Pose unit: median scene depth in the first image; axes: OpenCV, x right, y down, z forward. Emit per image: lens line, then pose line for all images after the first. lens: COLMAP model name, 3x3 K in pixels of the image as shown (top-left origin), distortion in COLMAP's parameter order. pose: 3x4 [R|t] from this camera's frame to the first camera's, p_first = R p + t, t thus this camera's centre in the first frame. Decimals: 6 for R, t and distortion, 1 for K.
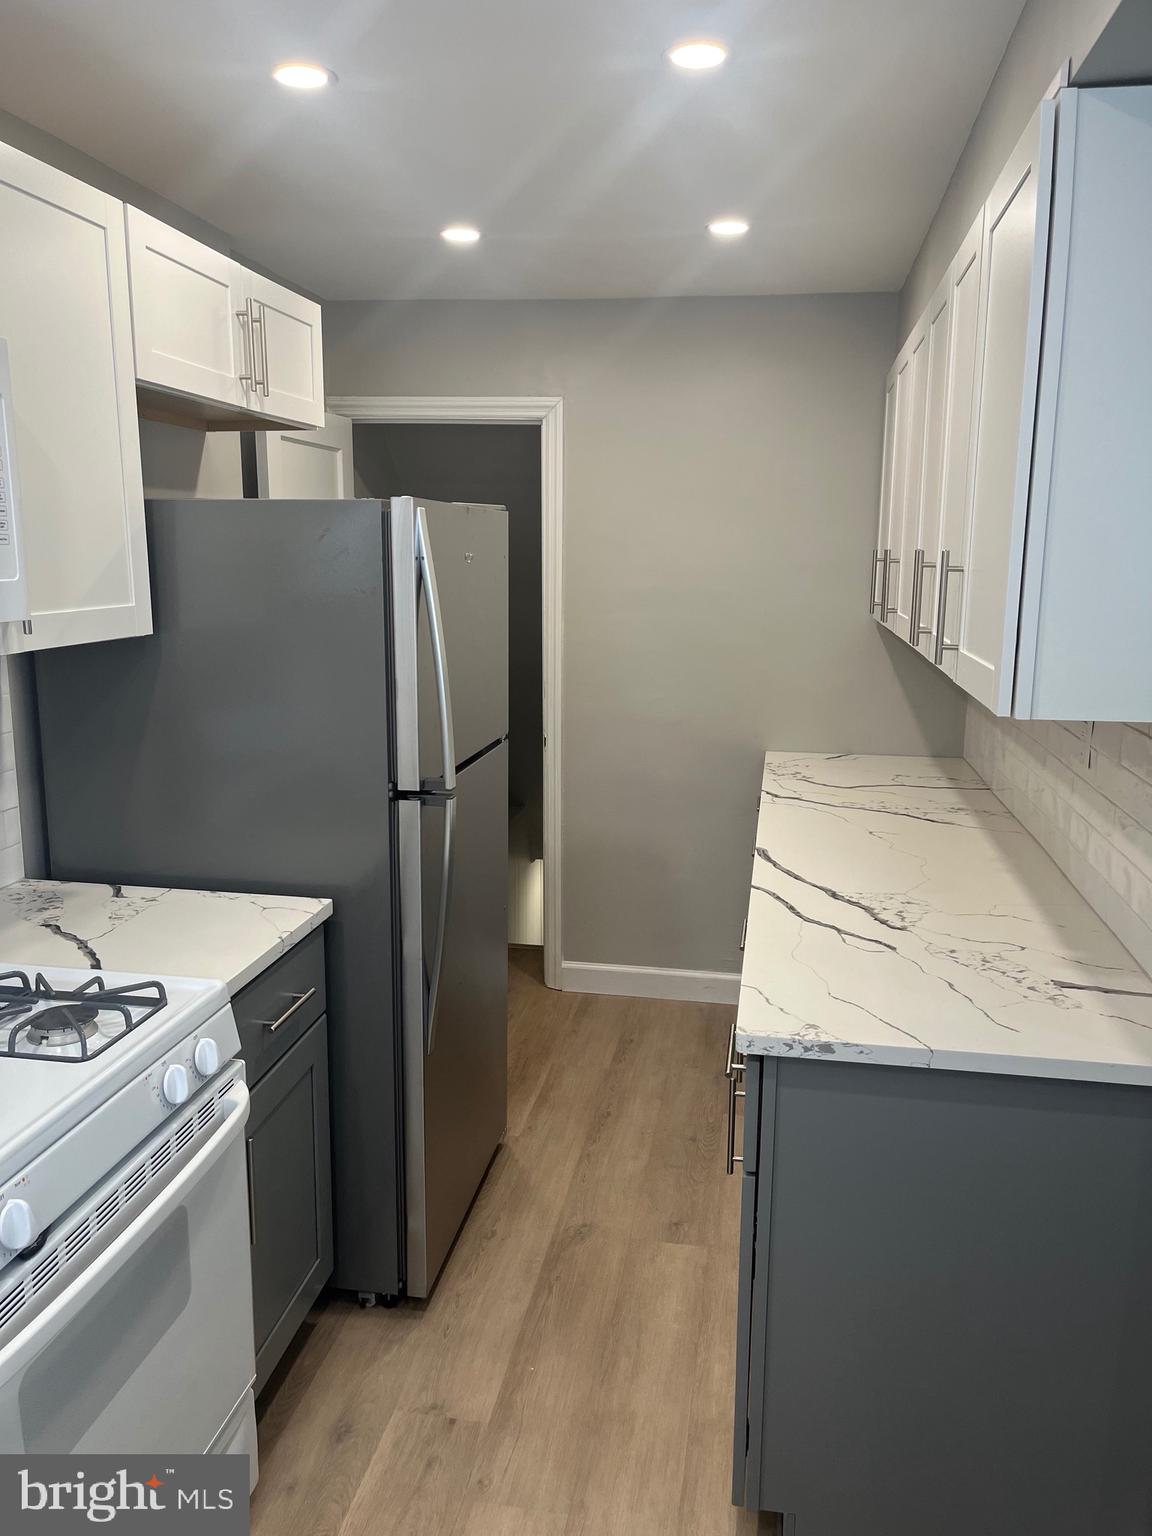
lens RADIAL K [[1174.9, 0, 565.0], [0, 1174.9, 765.2], [0, 0, 1]] dist [0.046535, -0.056561]
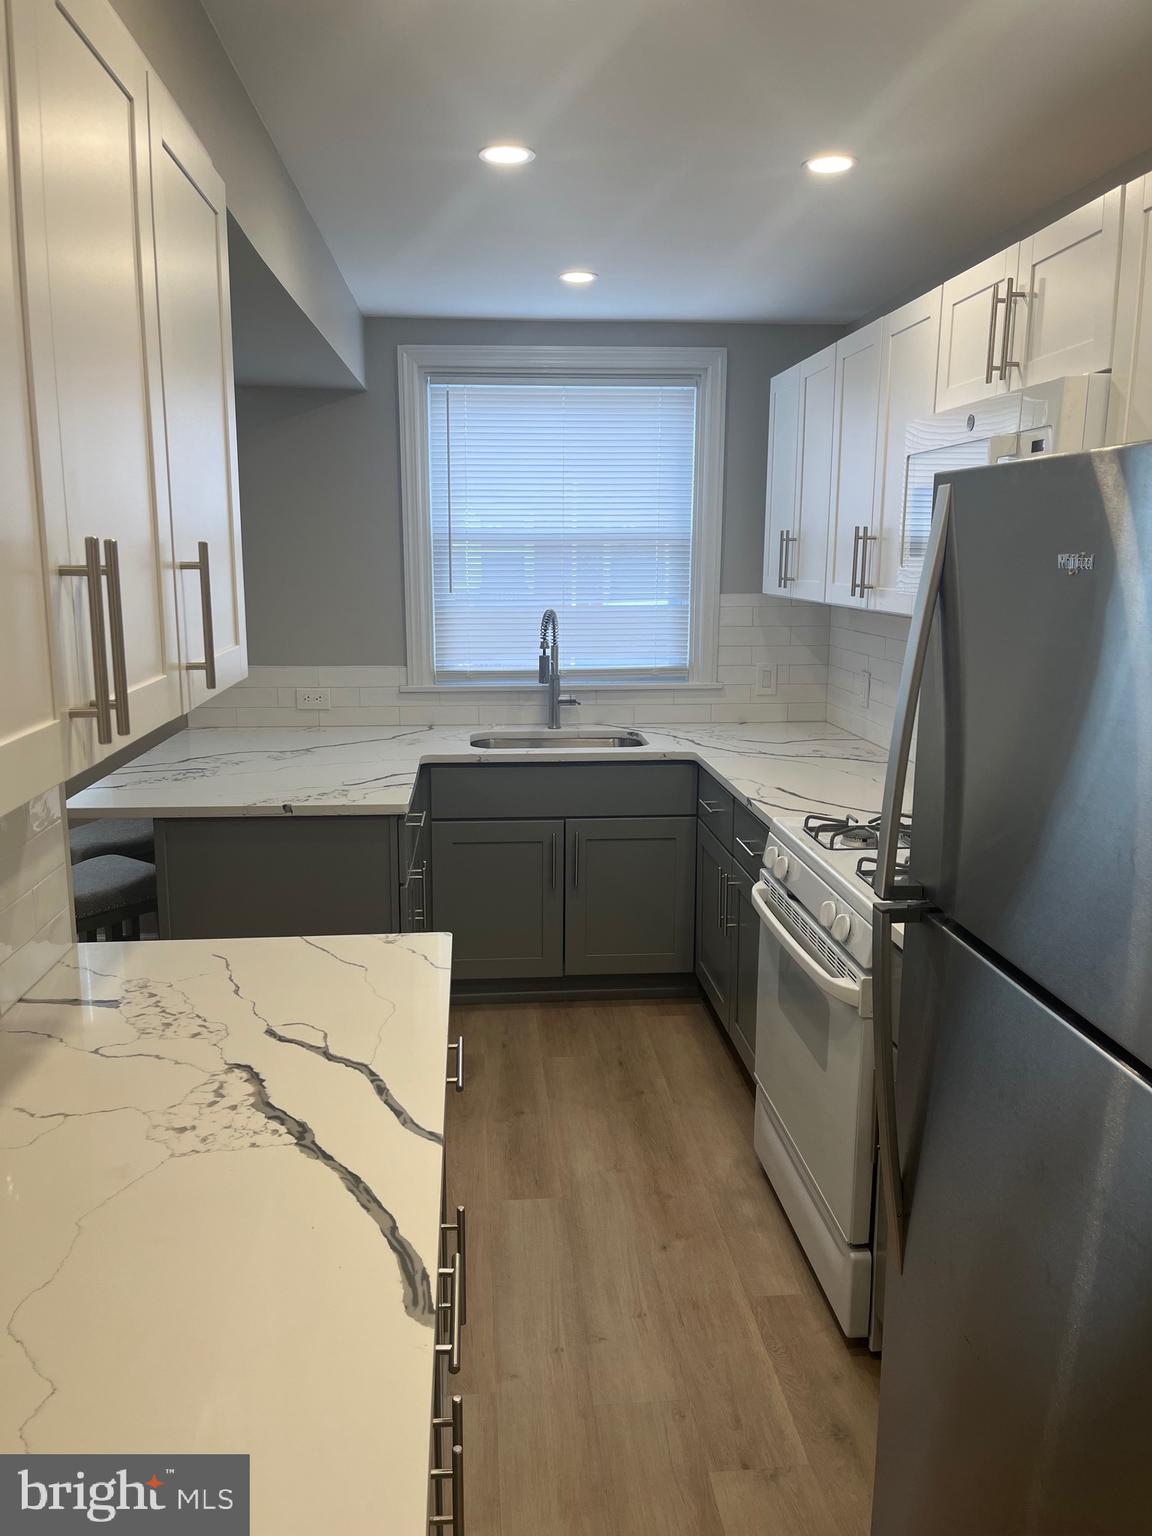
lens RADIAL K [[1174.9, 0, 562.9], [0, 1174.9, 774.4], [0, 0, 1]] dist [0.046535, -0.056561]
pose [[-0.965482, 0.041218, -0.257187, 0.269315], [-0.055595, 0.932036, 0.358075, -0.297205], [0.254467, 0.360014, -0.897573, 1.629874]]
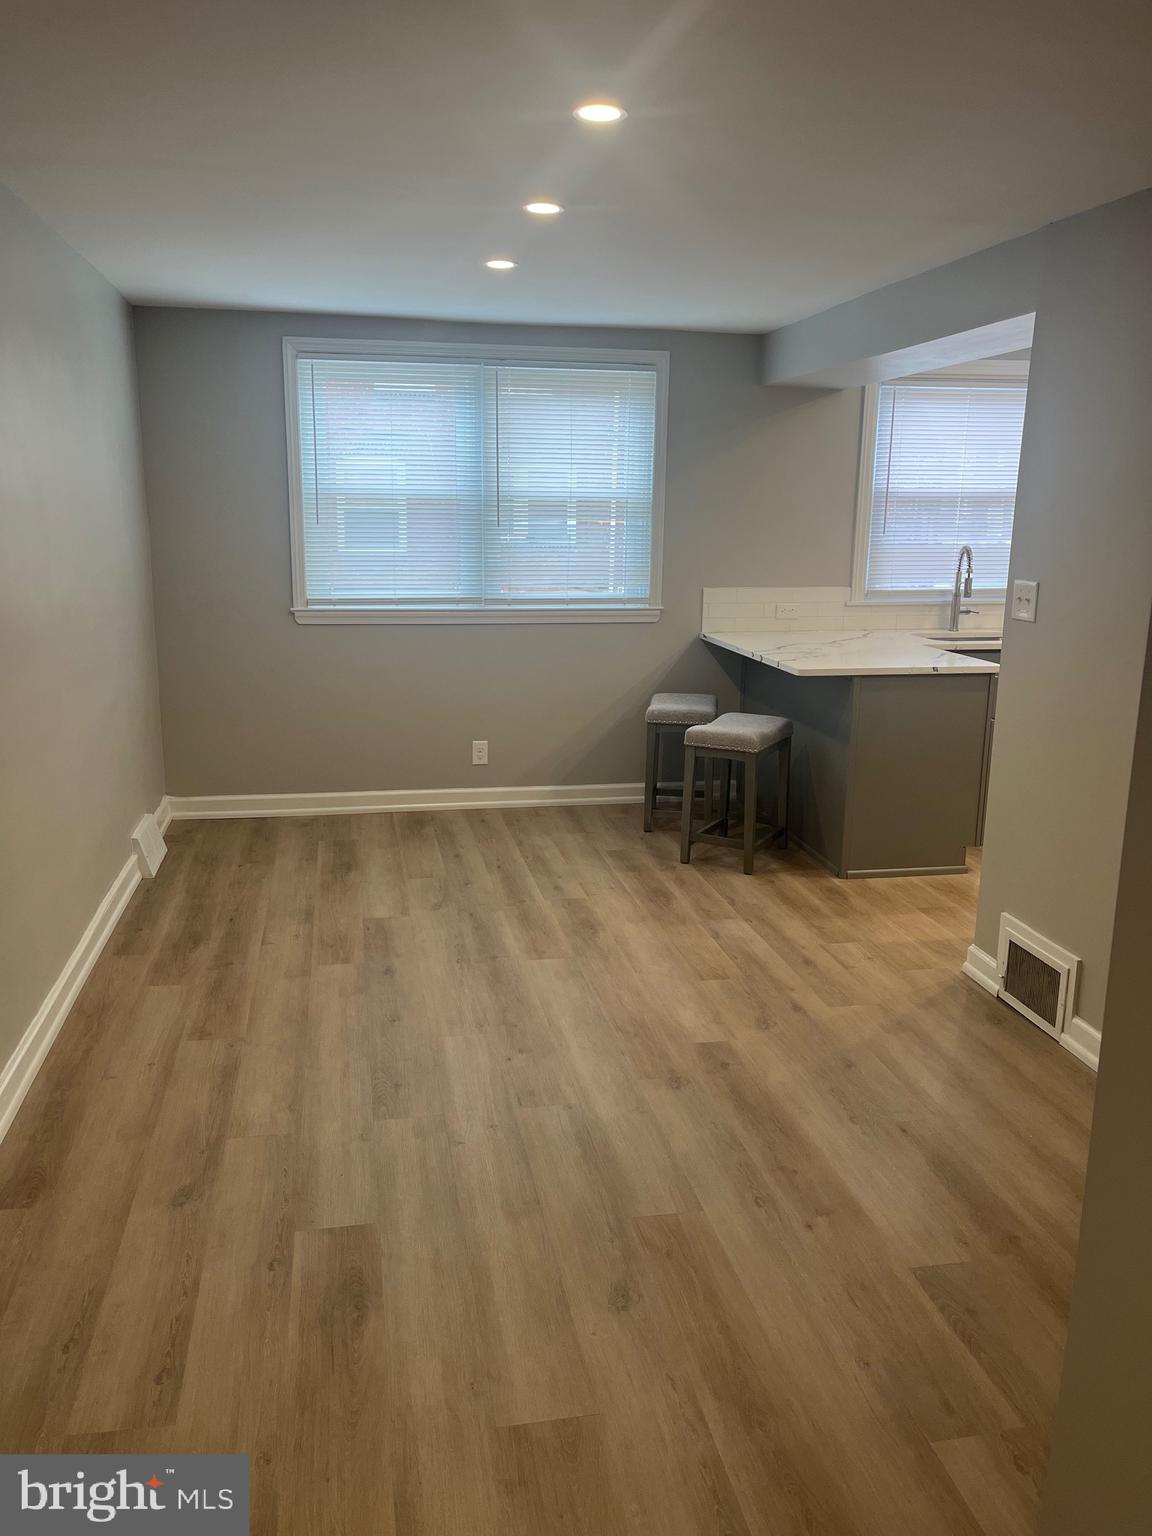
lens RADIAL K [[1174.9, 0, 559.8], [0, 1174.9, 771.2], [0, 0, 1]] dist [0.046535, -0.056561]
pose [[-0.933719, 0.064983, -0.352061, 1.719299], [-0.081750, 0.918707, 0.386387, -0.365562], [0.348549, 0.389558, -0.852501, 2.036863]]
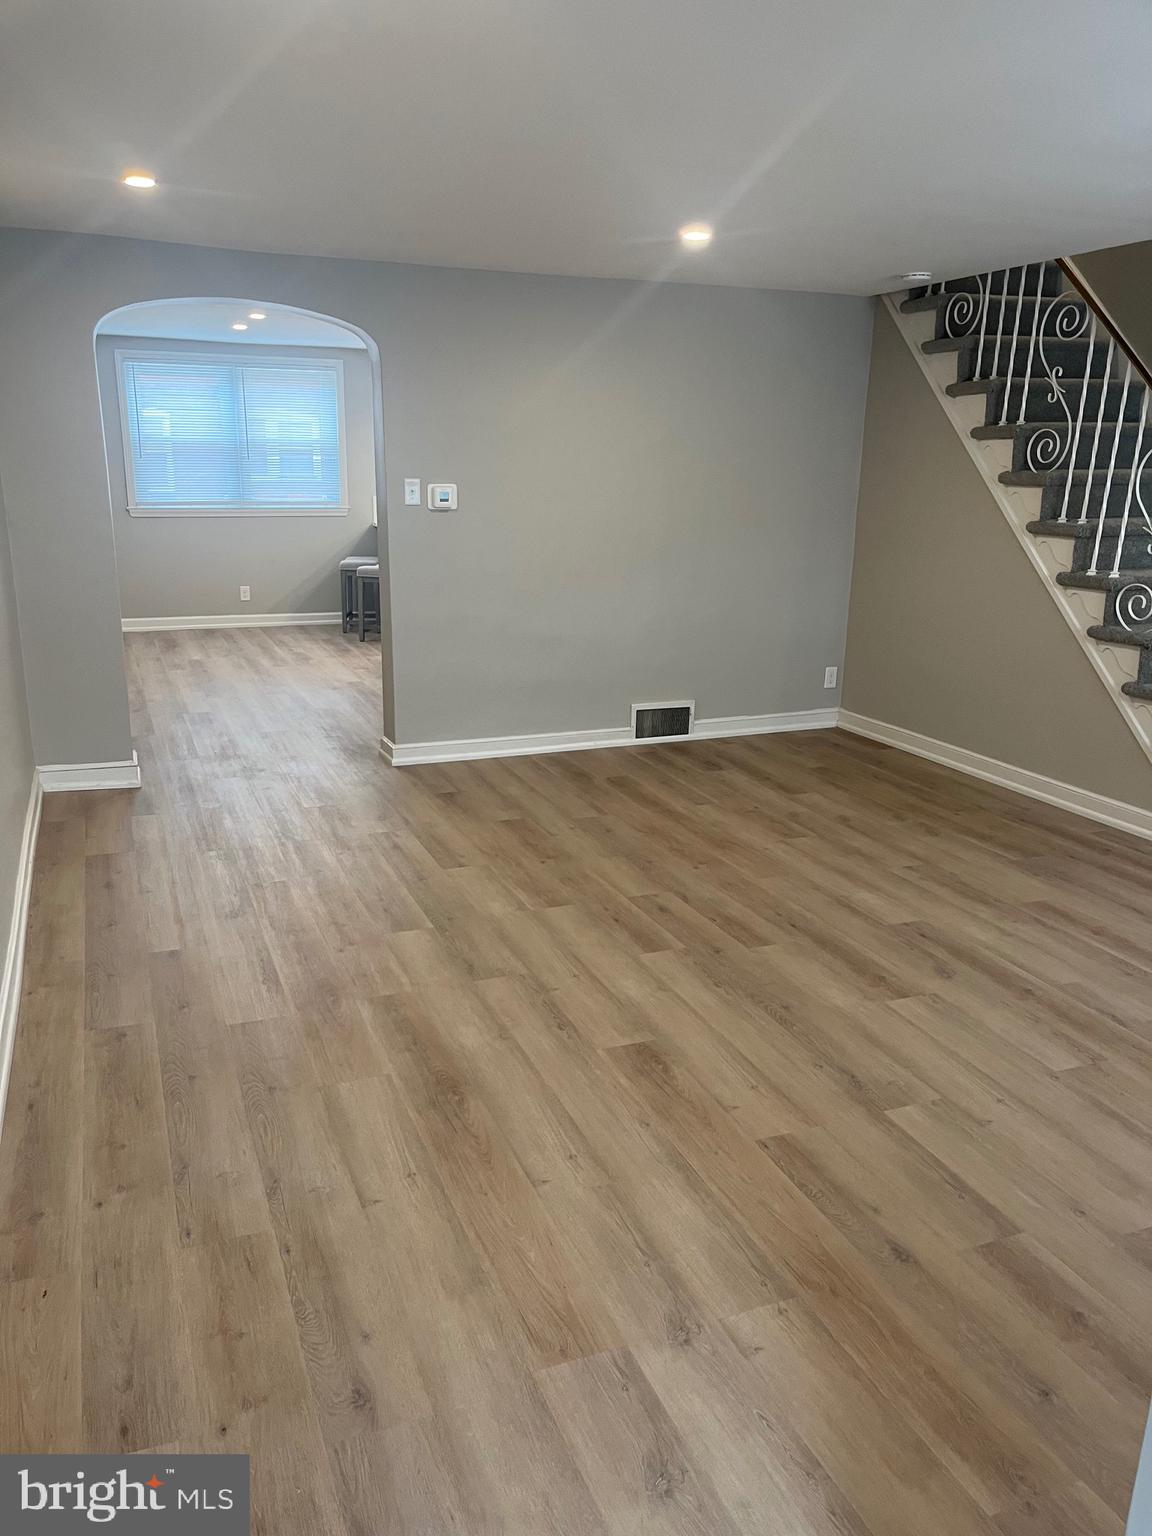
lens RADIAL K [[1174.9, 0, 571.8], [0, 1174.9, 768.0], [0, 0, 1]] dist [0.046535, -0.056561]
pose [[-0.843087, 0.124825, -0.523090, 2.395454], [-0.116237, 0.907399, 0.403877, -0.766462], [0.525065, 0.401306, -0.750507, 4.175993]]
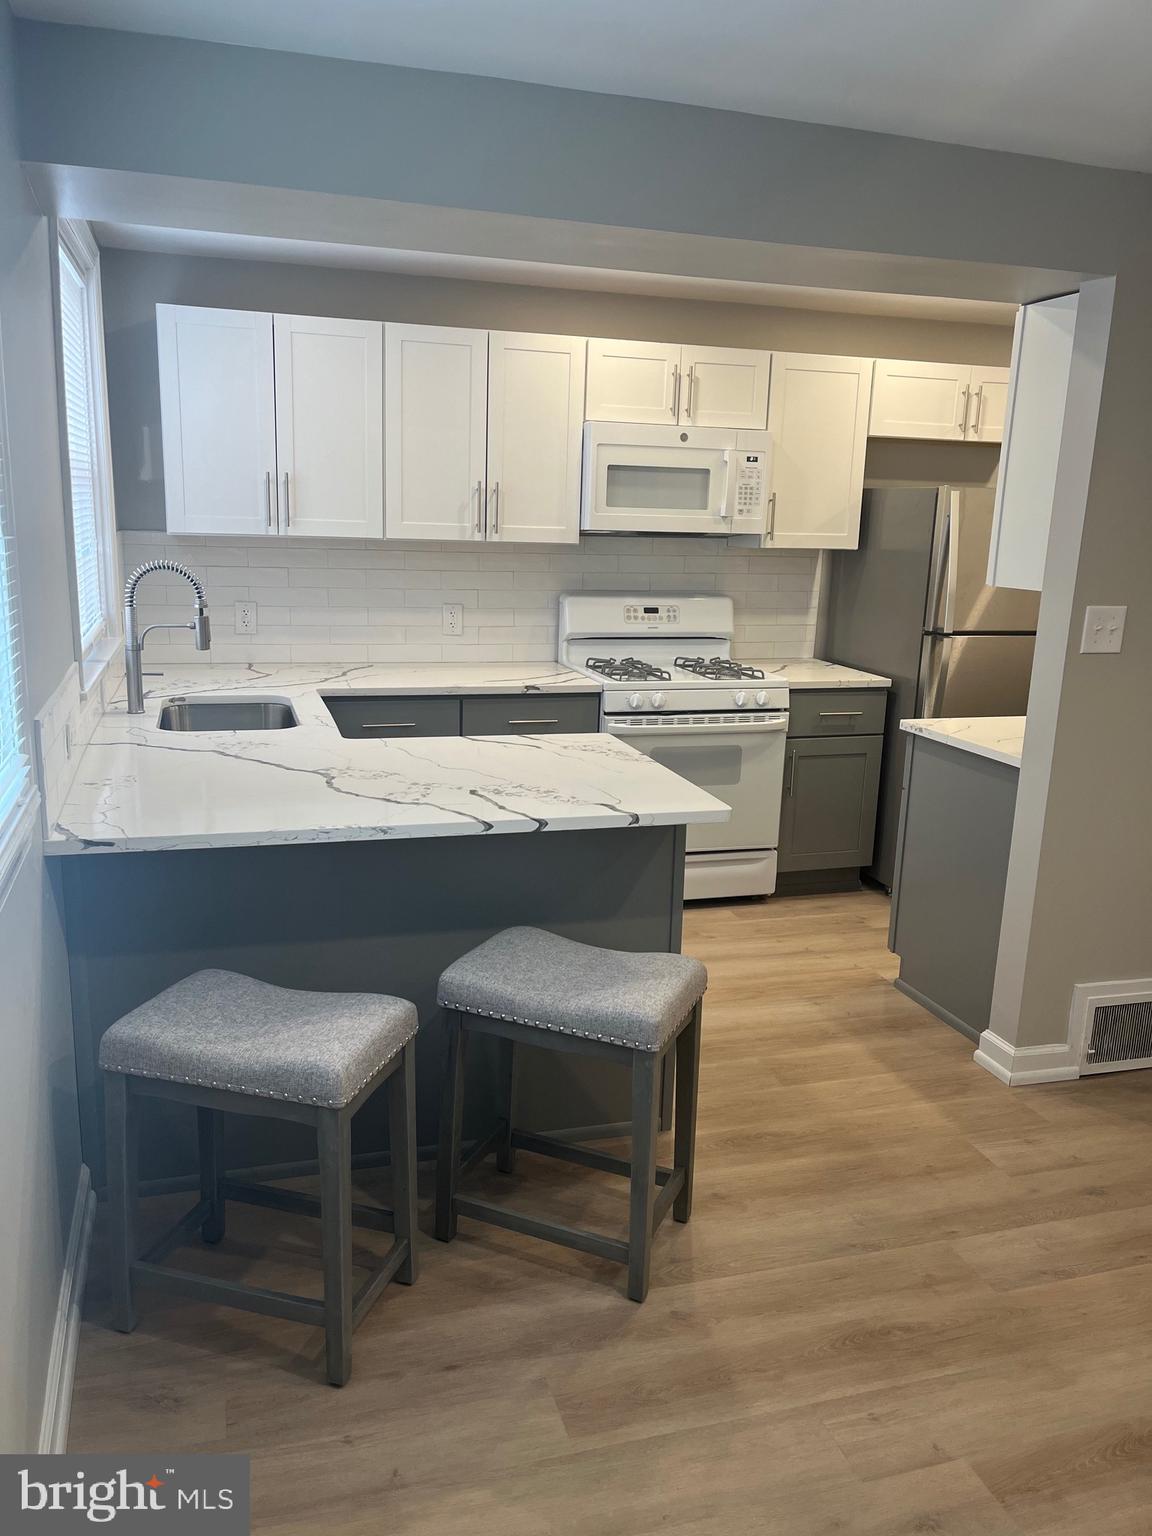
lens RADIAL K [[1174.9, 0, 577.2], [0, 1174.9, 774.2], [0, 0, 1]] dist [0.046535, -0.056561]
pose [[0.461442, 0.204343, -0.863316, 1.457667], [-0.192870, 0.972944, 0.127203, 0.124075], [0.865952, 0.107811, 0.488369, -0.513477]]
